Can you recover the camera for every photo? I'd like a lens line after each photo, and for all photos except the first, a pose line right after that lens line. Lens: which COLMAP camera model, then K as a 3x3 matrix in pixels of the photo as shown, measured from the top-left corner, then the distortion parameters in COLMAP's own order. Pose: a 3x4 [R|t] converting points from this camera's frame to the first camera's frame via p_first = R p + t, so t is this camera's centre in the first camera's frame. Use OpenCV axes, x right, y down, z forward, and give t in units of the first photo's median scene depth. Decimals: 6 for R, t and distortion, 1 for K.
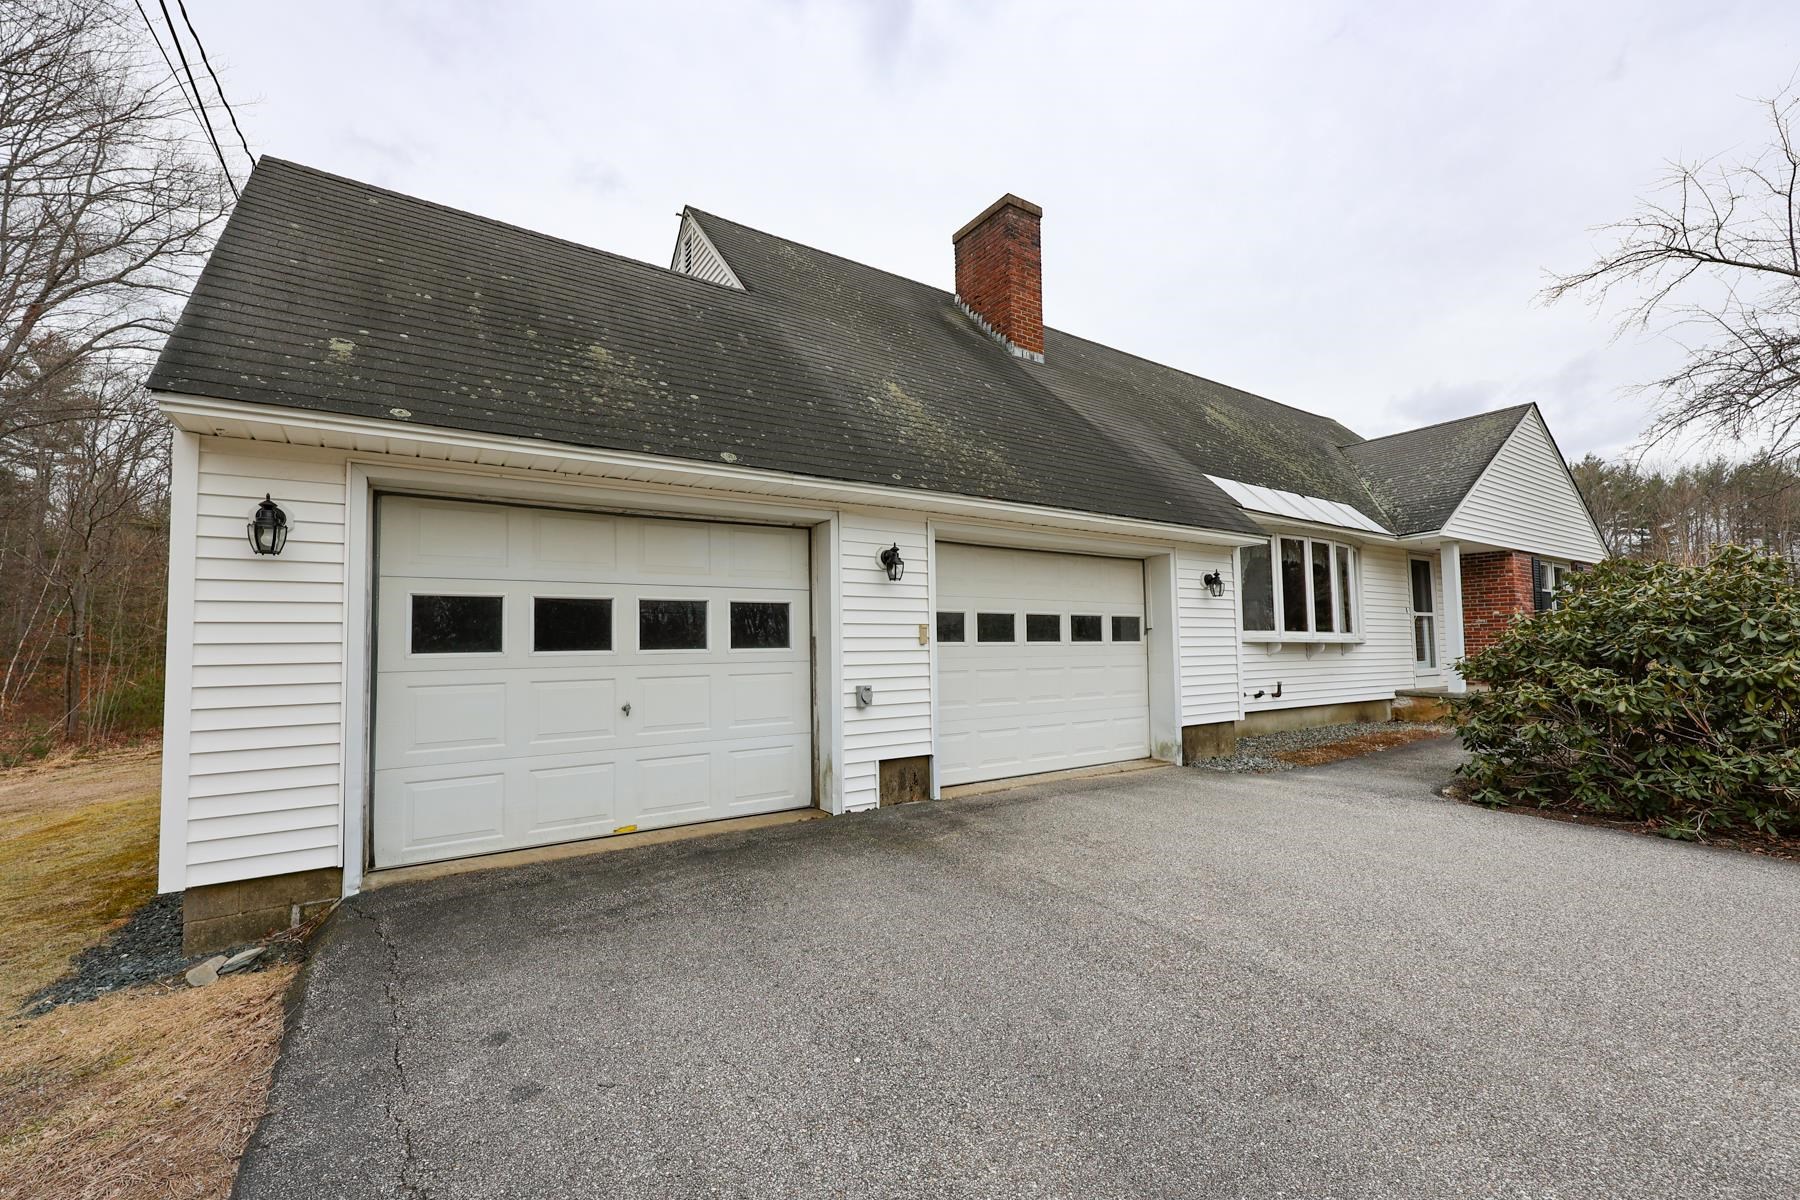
lens RADIAL K [[731.5, 0, 900.0], [0, 731.5, 600.0], [0, 0, 1]] dist [-0.001081, -0.000086]
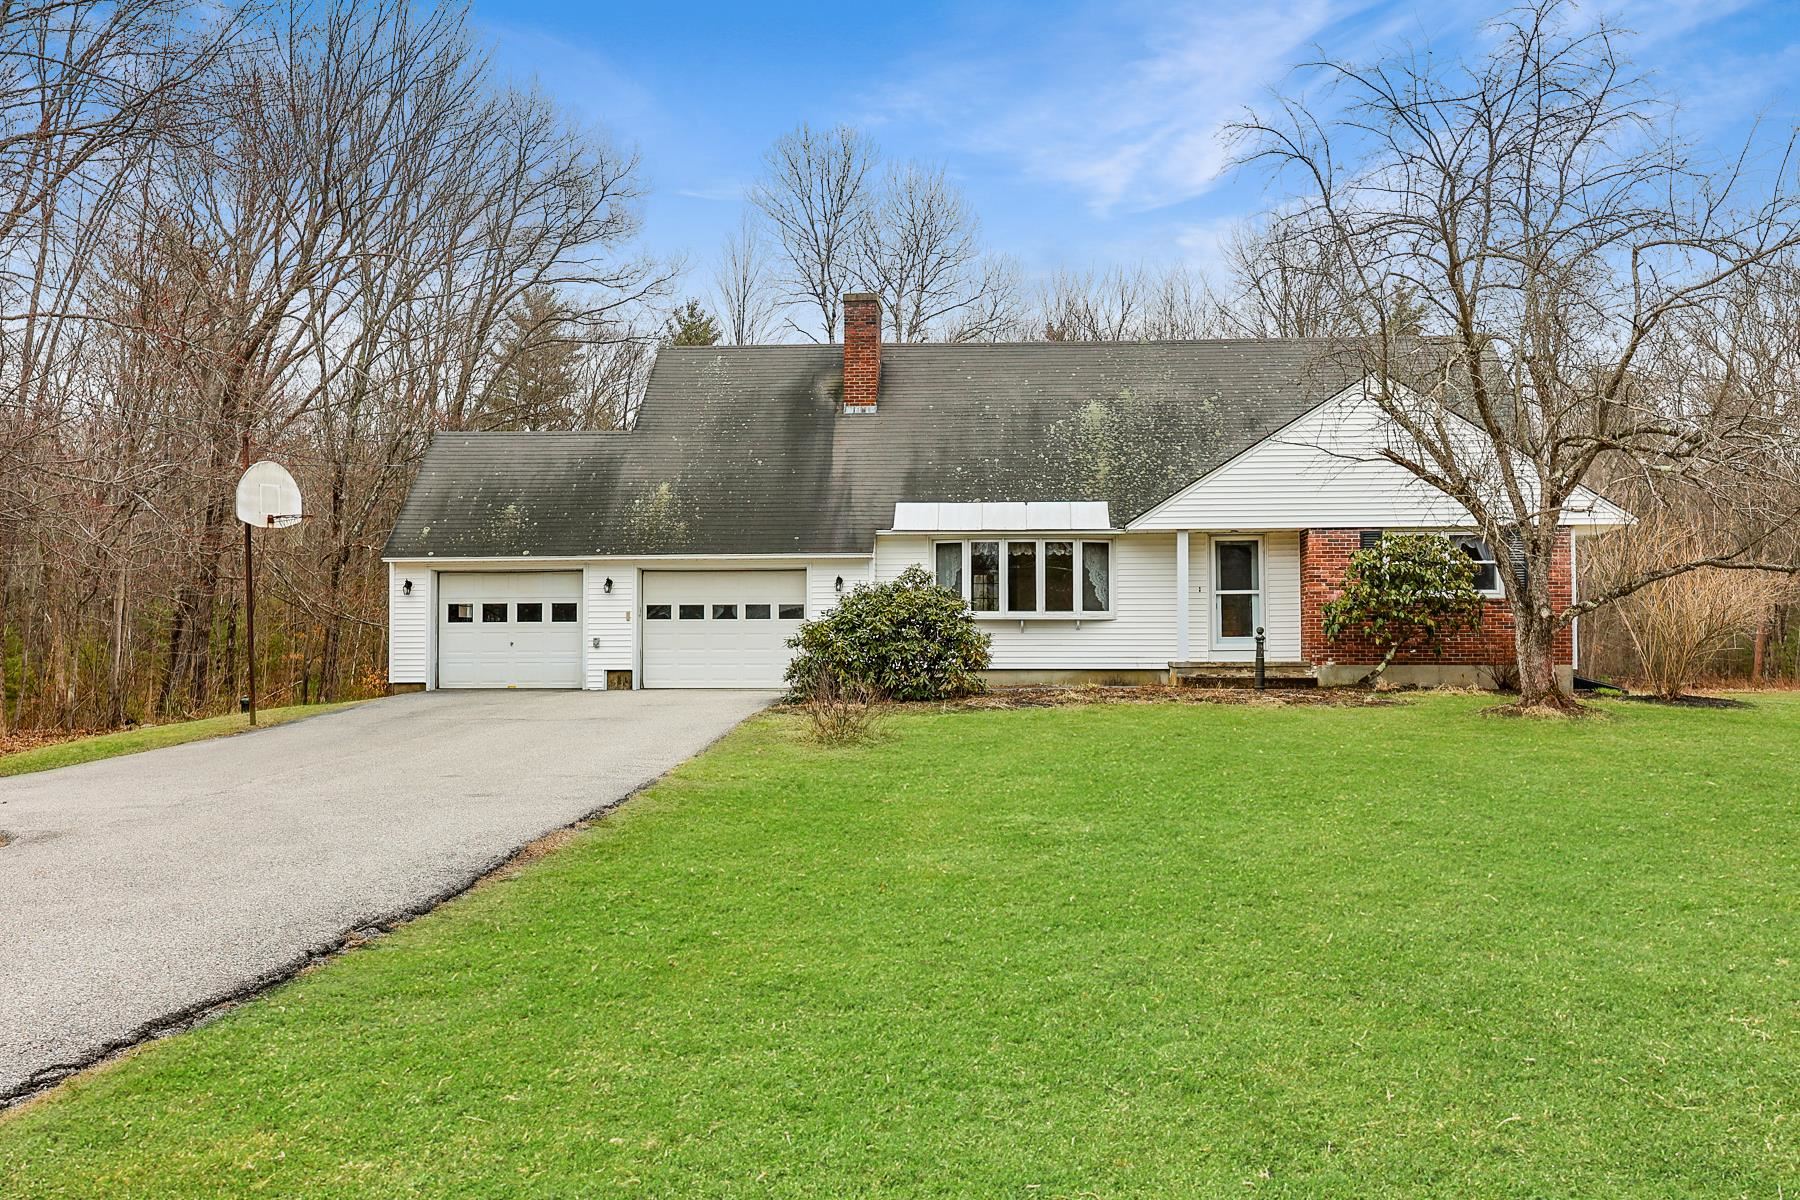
lens RADIAL K [[1551.7, 0, 900.0], [0, 1551.7, 600.0], [0, 0, 1]] dist [0.002111, 0.001013]
pose [[0.784939, -0.017771, -0.619318, 3.746219], [0.033747, 0.999331, 0.014096, -0.039922], [0.618653, -0.031964, 0.785014, -2.277694]]
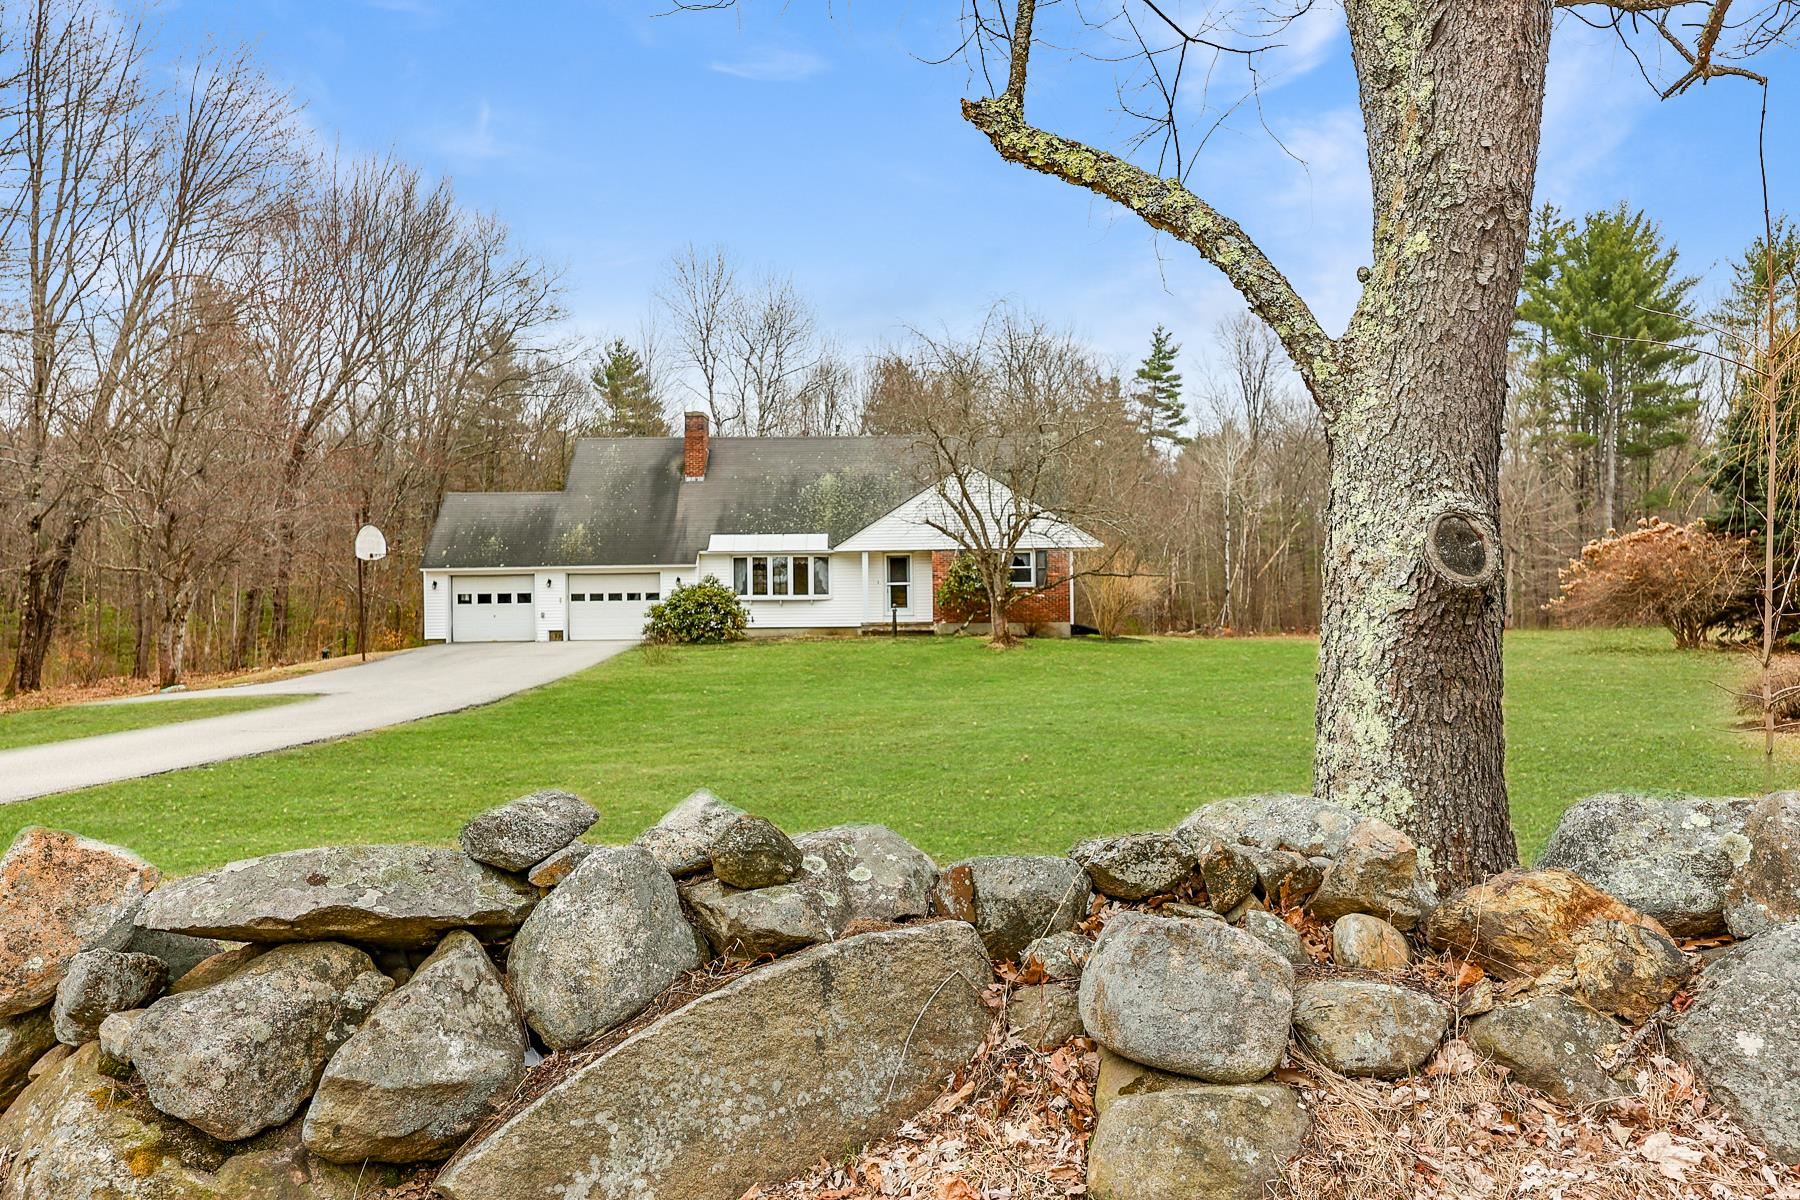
lens RADIAL K [[1353.9, 0, 900.0], [0, 1353.9, 600.0], [0, 0, 1]] dist [-0.002233, -0.000478]
pose [[0.820967, -0.009279, -0.570900, 5.987667], [0.041387, 0.998205, 0.043292, -0.201342], [0.569474, -0.059170, 0.819877, -4.150199]]
